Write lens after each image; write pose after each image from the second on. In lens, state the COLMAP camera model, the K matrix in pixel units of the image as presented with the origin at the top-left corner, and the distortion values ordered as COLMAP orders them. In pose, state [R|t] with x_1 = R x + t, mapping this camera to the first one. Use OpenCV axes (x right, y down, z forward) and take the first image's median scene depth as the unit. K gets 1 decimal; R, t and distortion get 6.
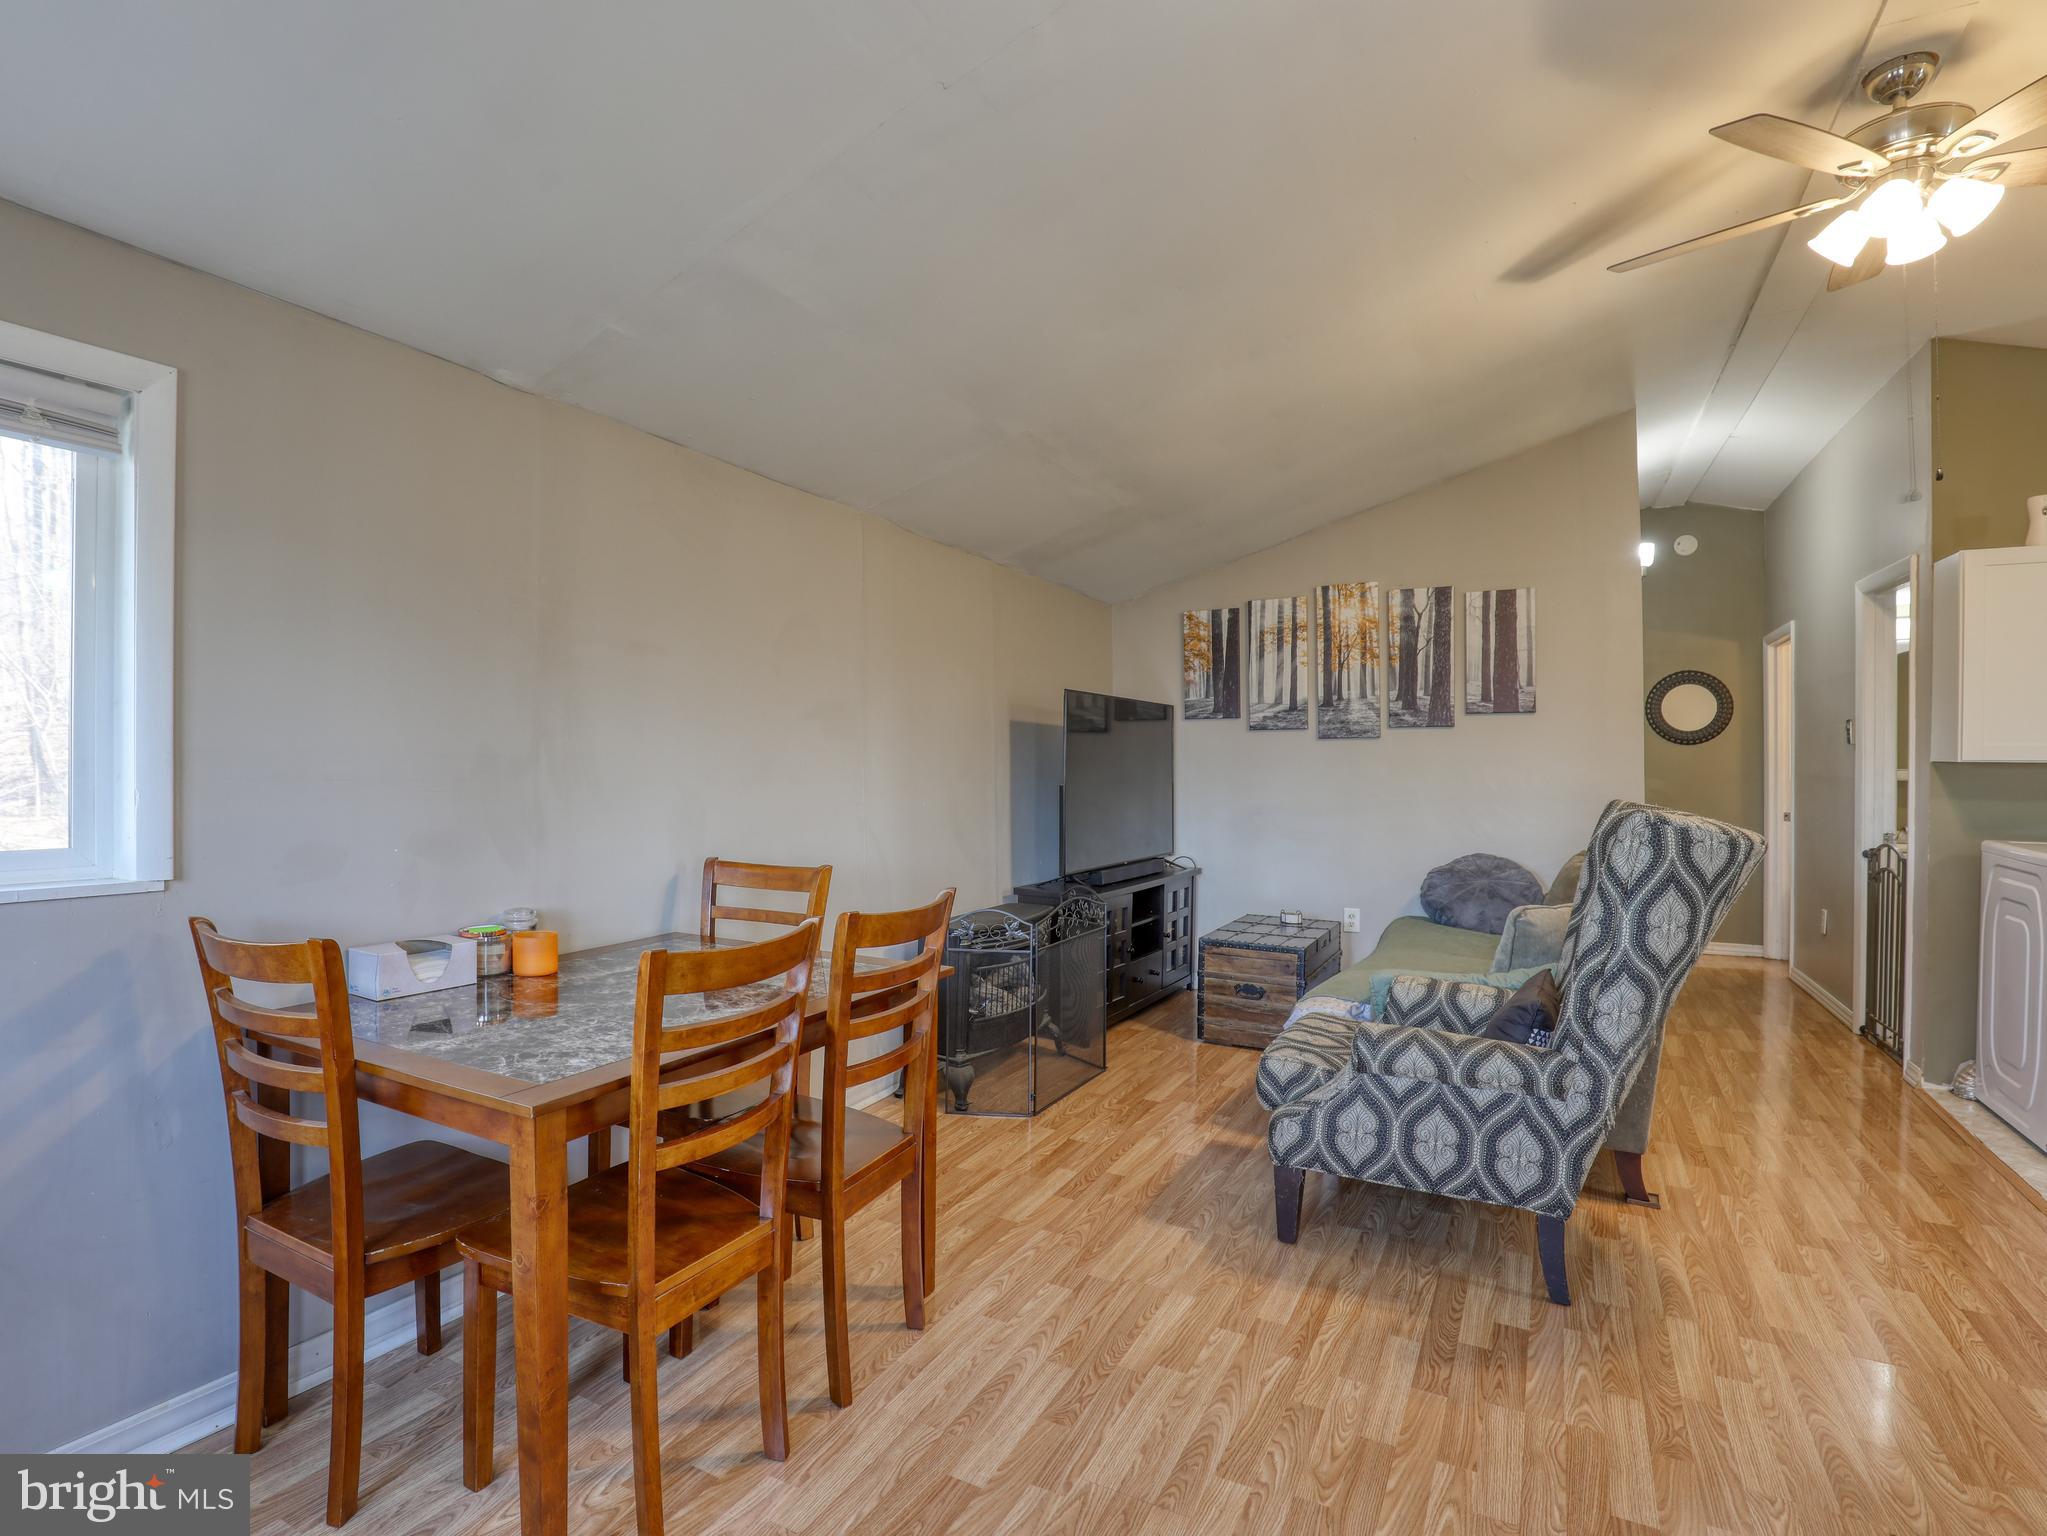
lens RADIAL K [[1055.3, 0, 1028.4], [0, 1055.3, 782.3], [0, 0, 1]] dist [-0.028326, 0.000873]
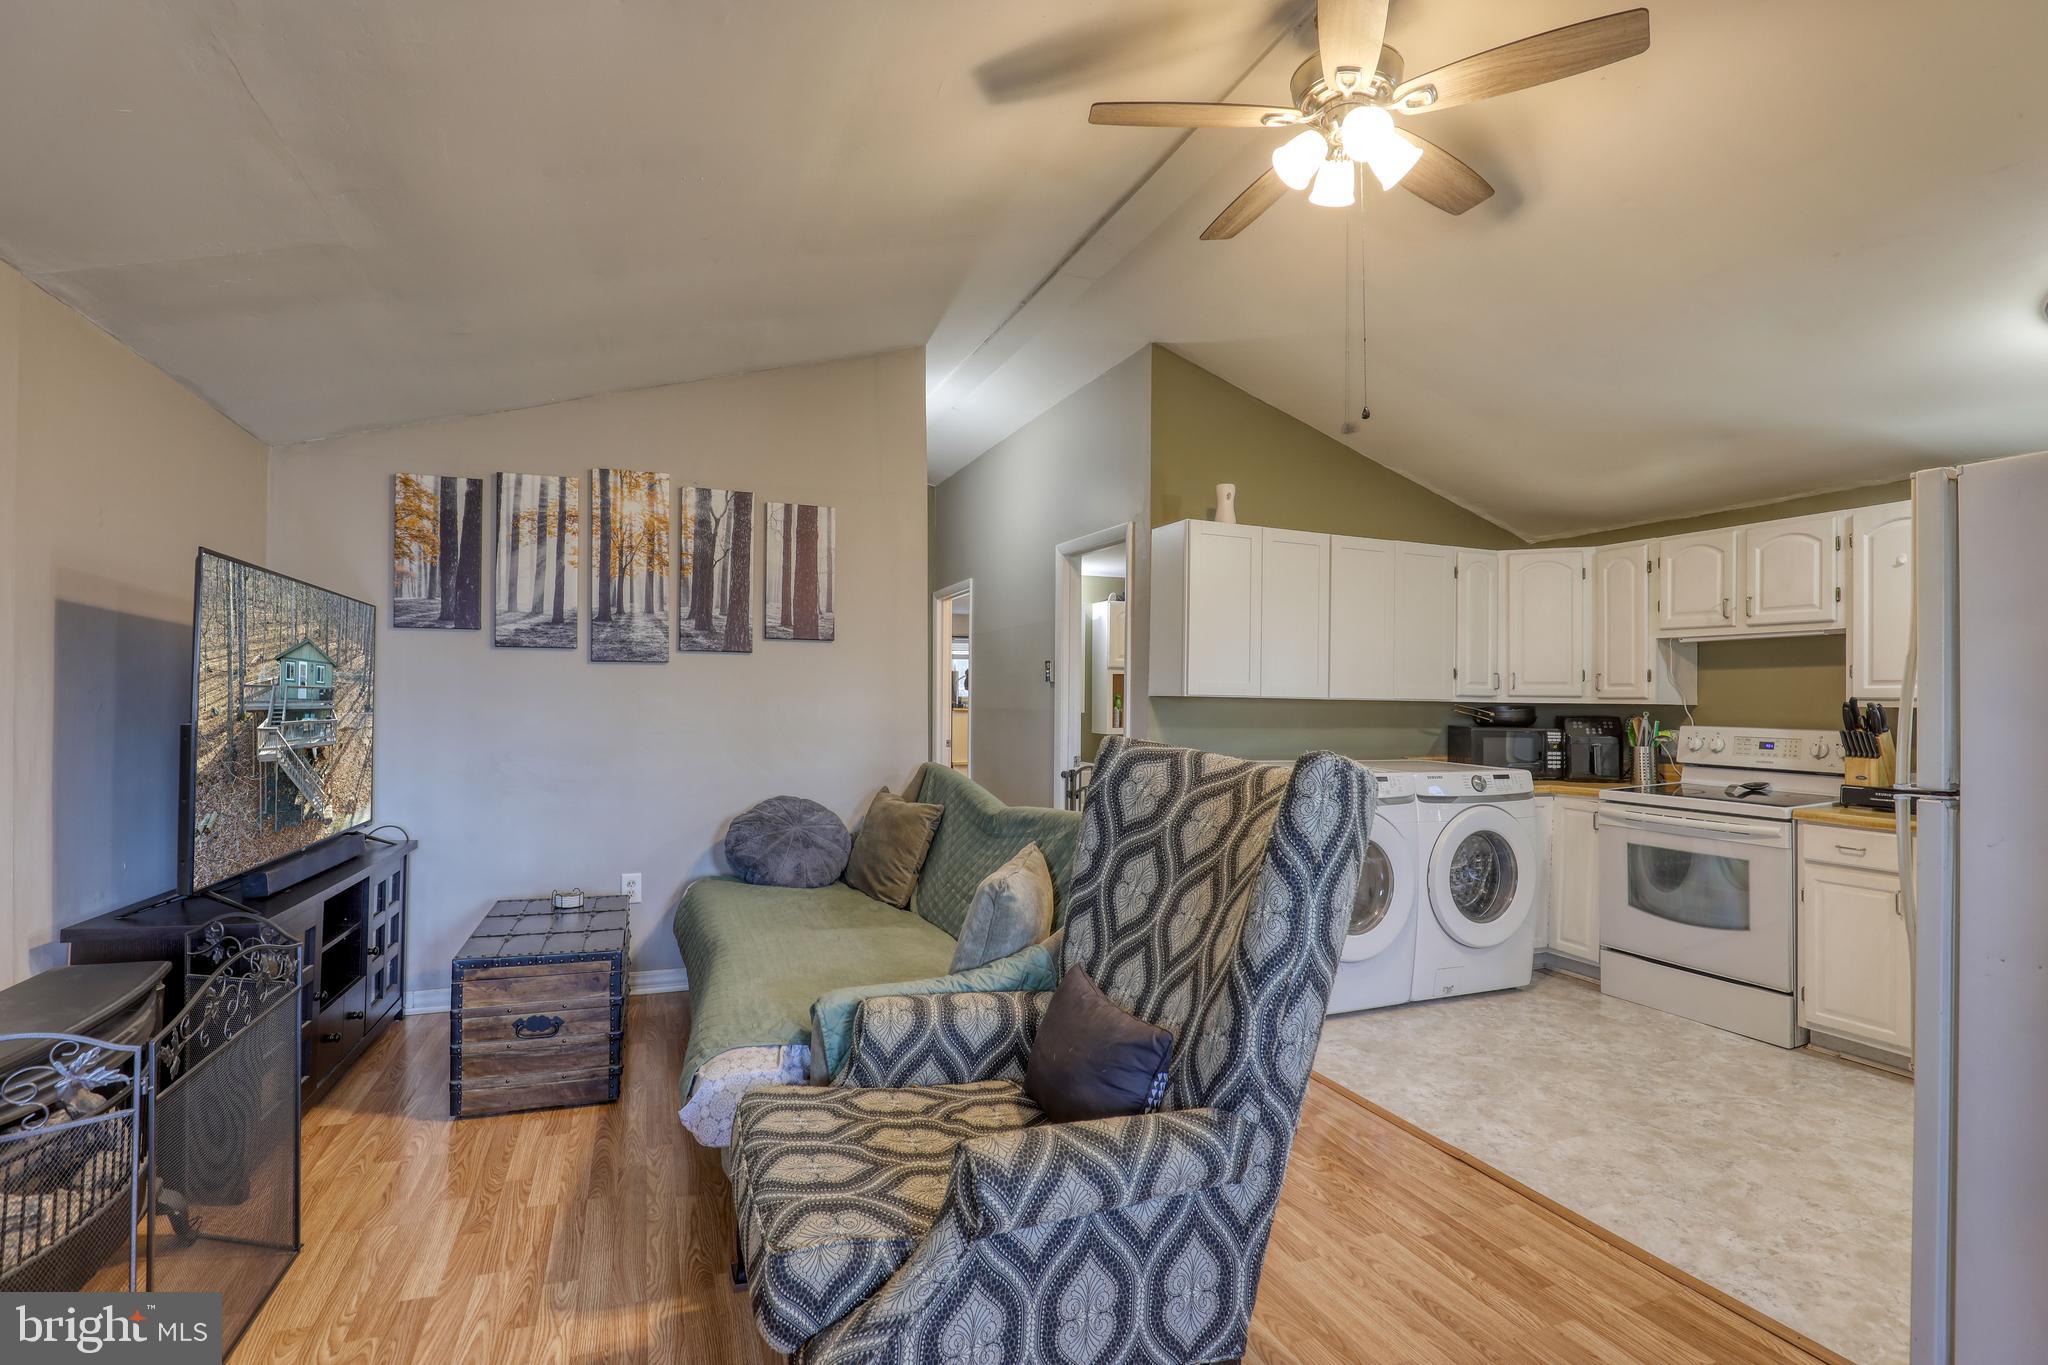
lens RADIAL K [[951.6, 0, 1018.6], [0, 951.6, 685.1], [0, 0, 1]] dist [-0.041008, 0.008934]
pose [[0.687878, 0.017958, 0.725604, -0.015502], [0.006169, 0.999513, -0.030585, -0.000293], [-0.725800, 0.025515, 0.687432, 0.296460]]
